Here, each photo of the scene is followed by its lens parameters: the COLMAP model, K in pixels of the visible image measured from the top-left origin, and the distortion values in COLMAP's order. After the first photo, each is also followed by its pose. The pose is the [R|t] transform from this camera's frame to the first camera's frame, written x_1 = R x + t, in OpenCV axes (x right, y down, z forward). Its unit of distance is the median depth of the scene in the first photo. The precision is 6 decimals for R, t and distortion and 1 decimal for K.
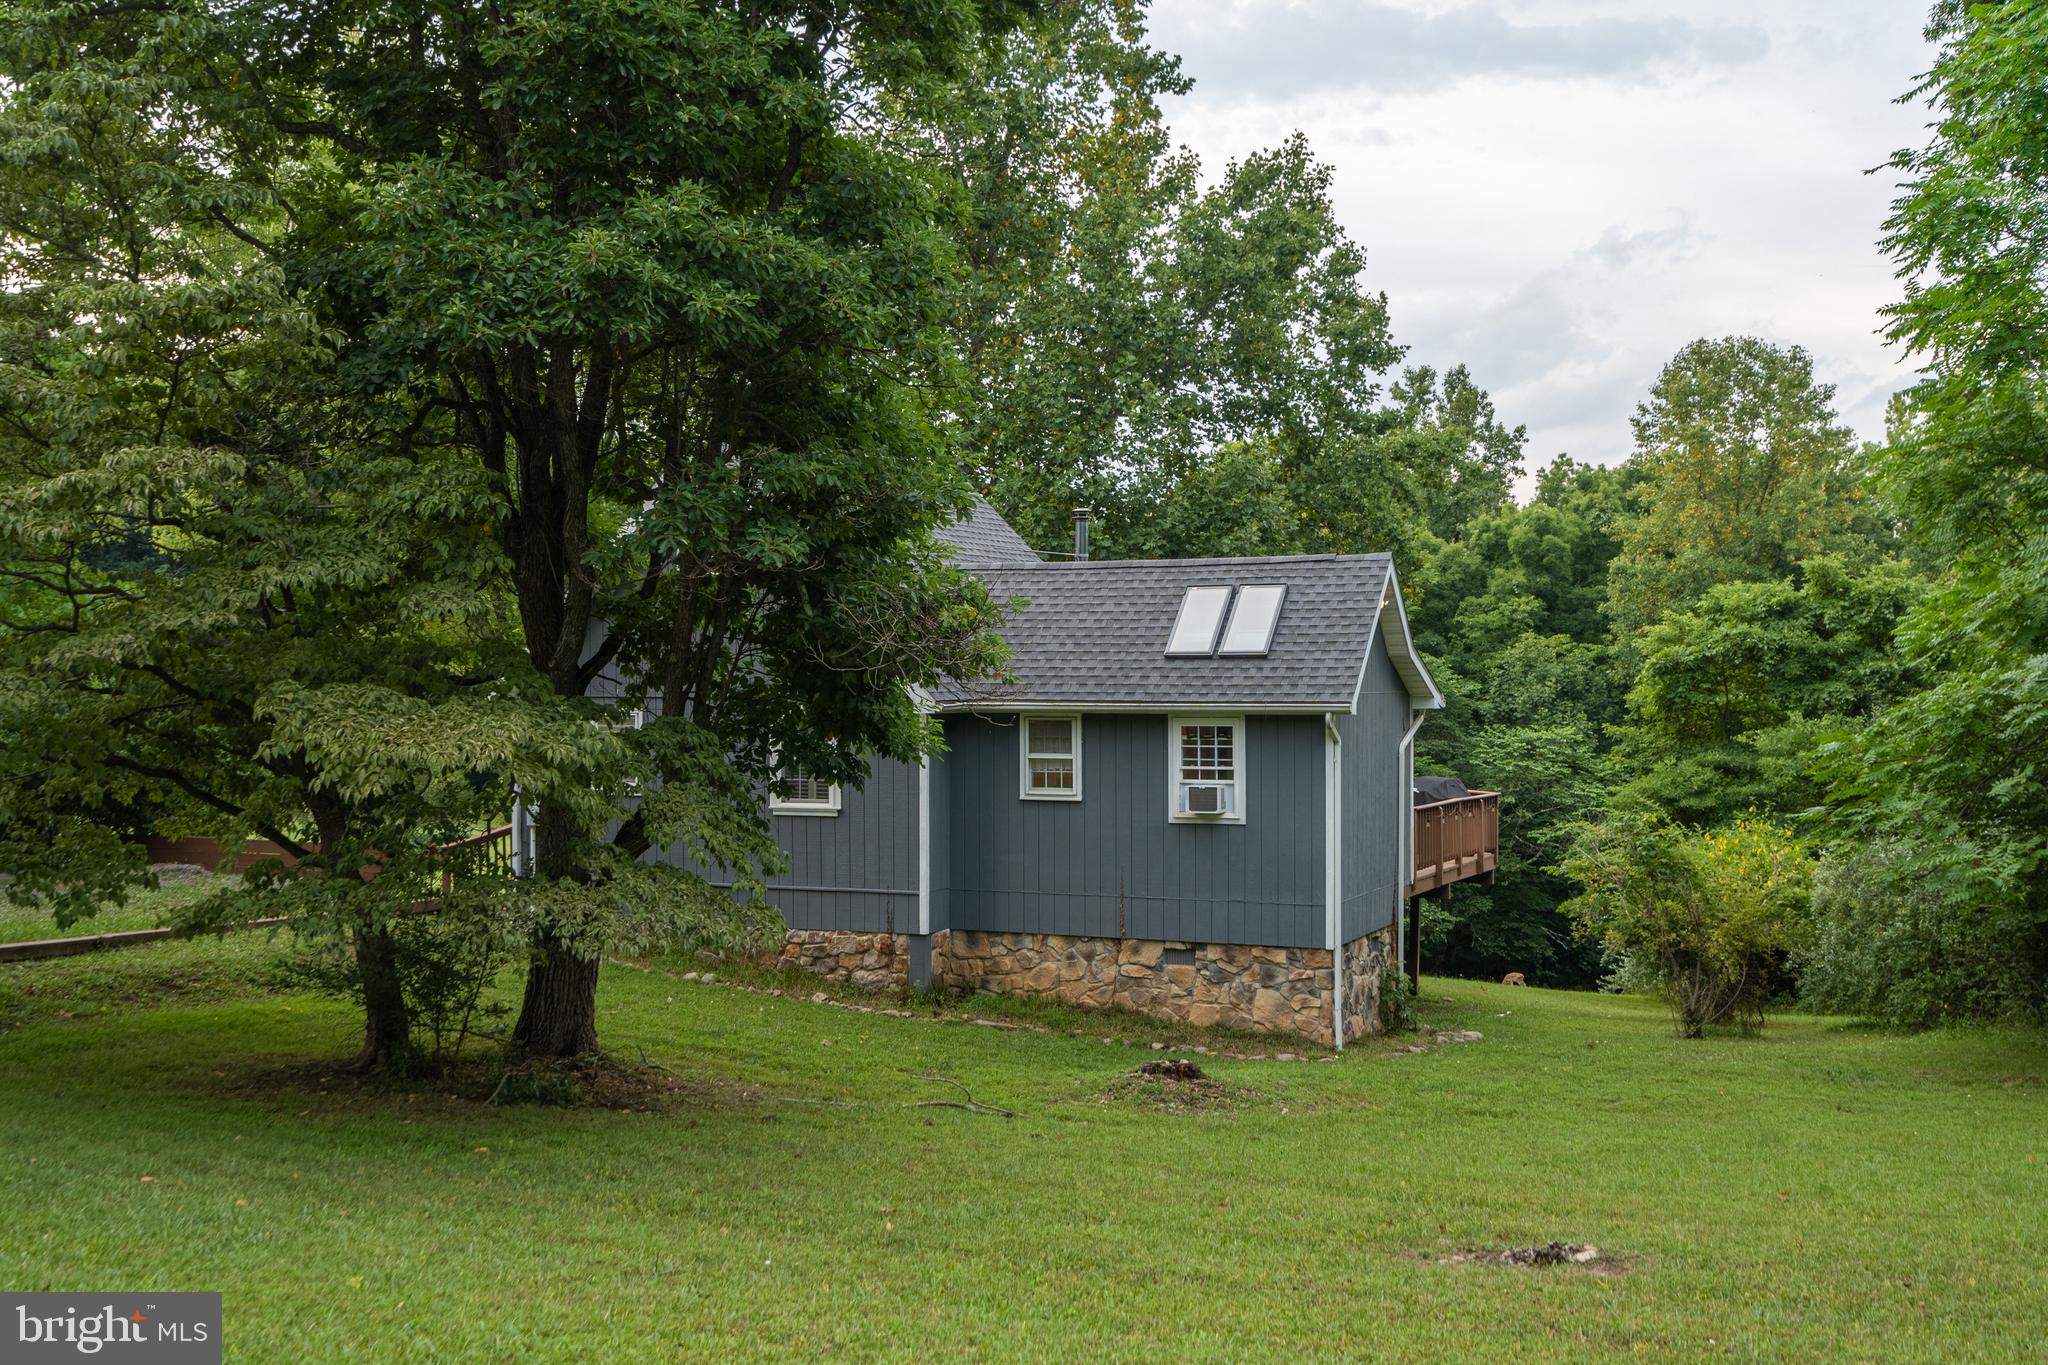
lens RADIAL K [[2174.3, 0, 1019.1], [0, 2174.3, 665.0], [0, 0, 1]] dist [0.022917, 0.006048]
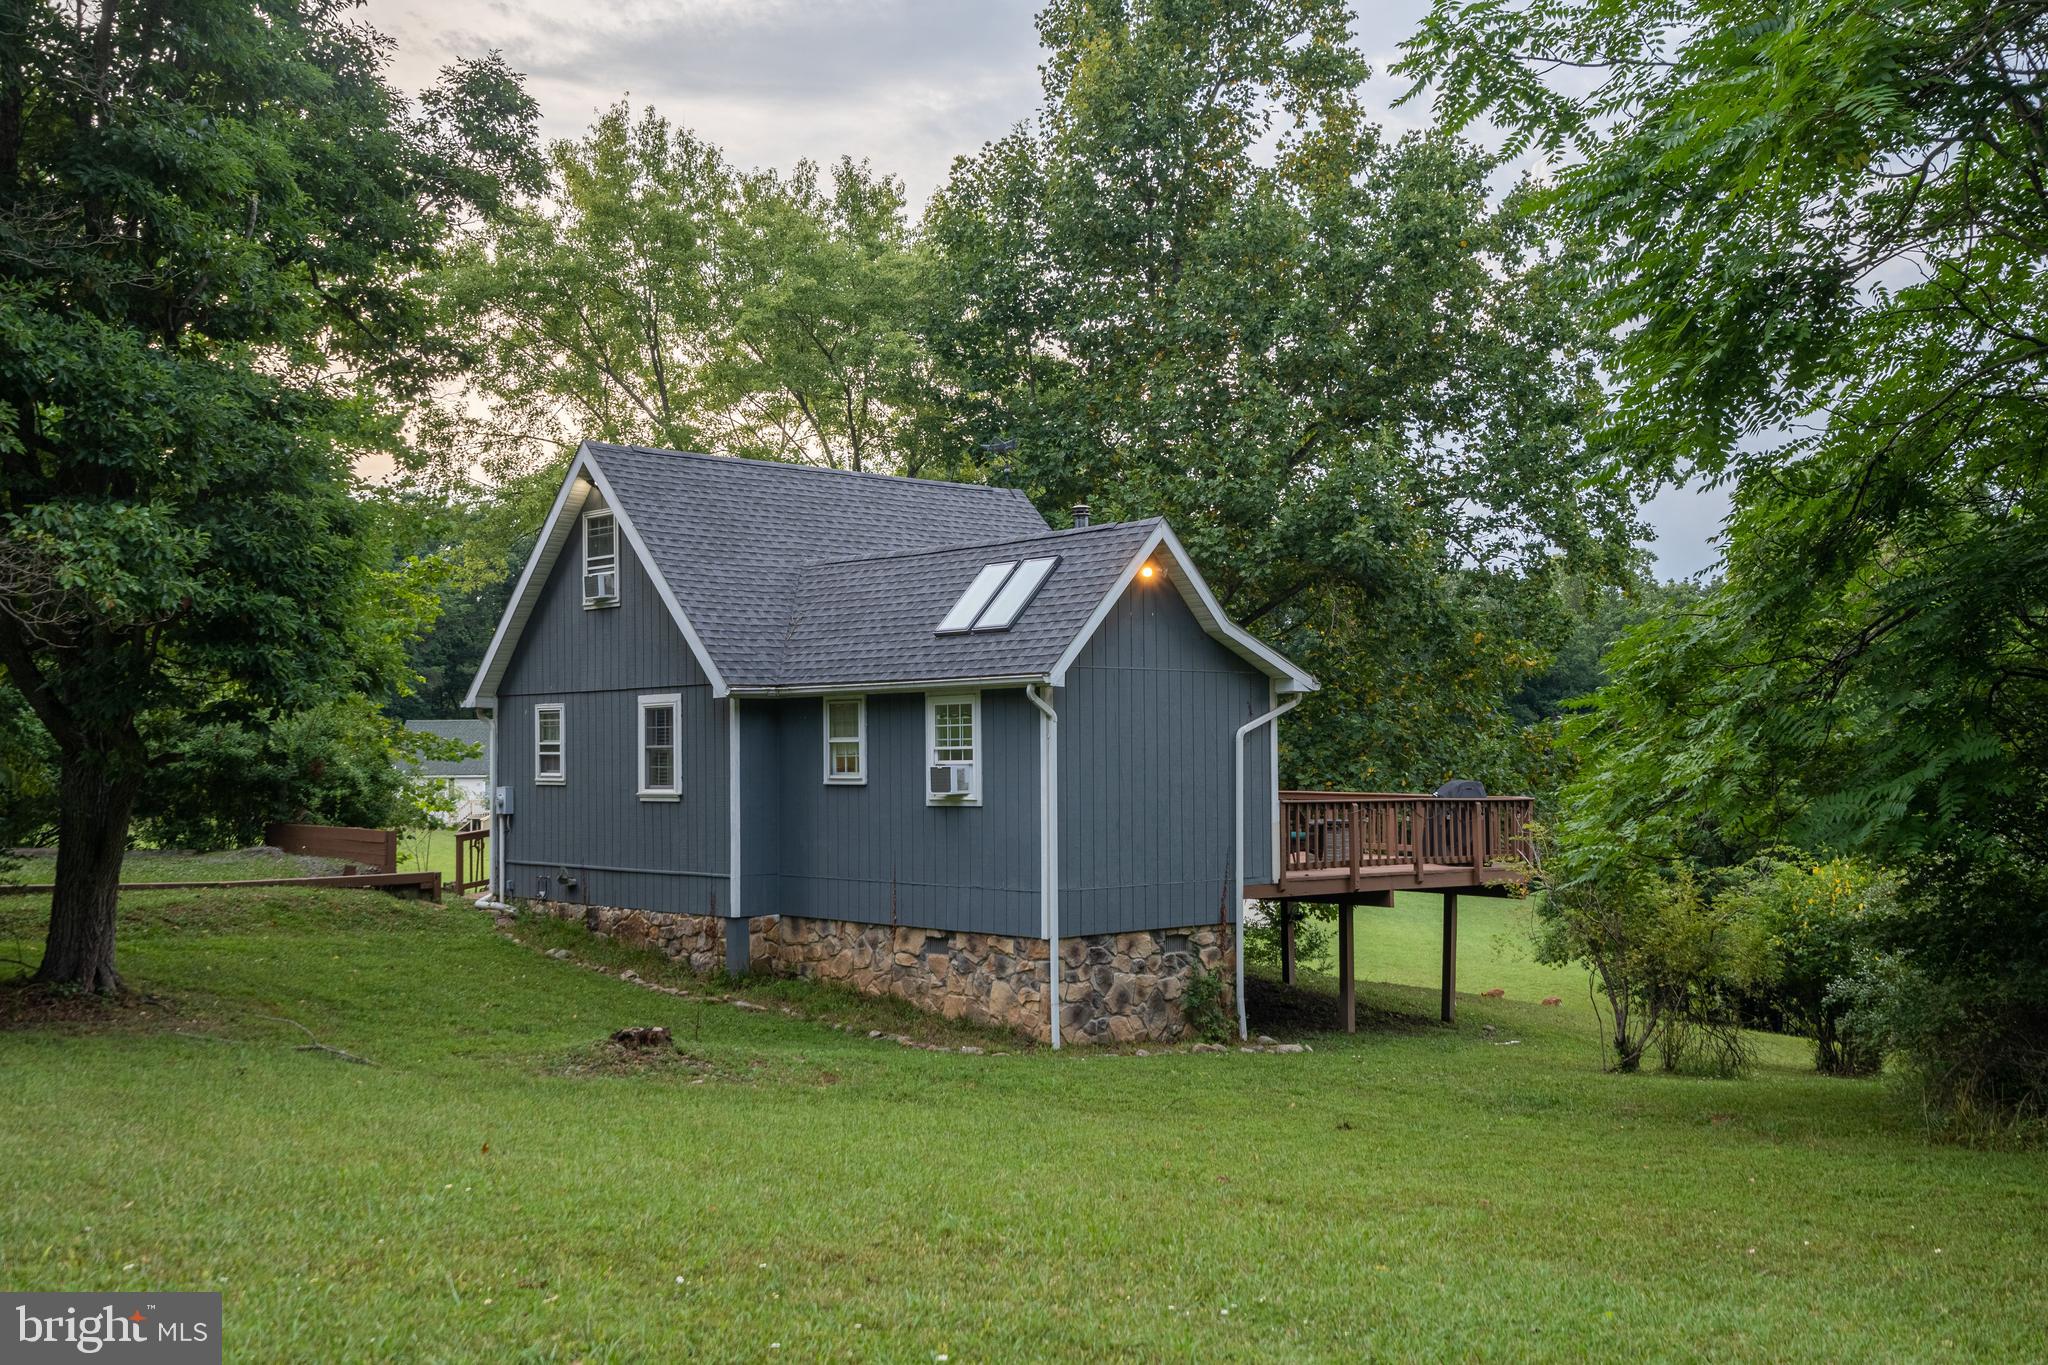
lens RADIAL K [[2033.1, 0, 1024.0], [0, 2033.1, 682.5], [0, 0, 1]] dist [0.010622, 0.004688]
pose [[0.917979, -0.019606, -0.396143, 0.461758], [0.007598, 0.999464, -0.031858, 0.046512], [0.396555, 0.026235, 0.917636, 0.186405]]
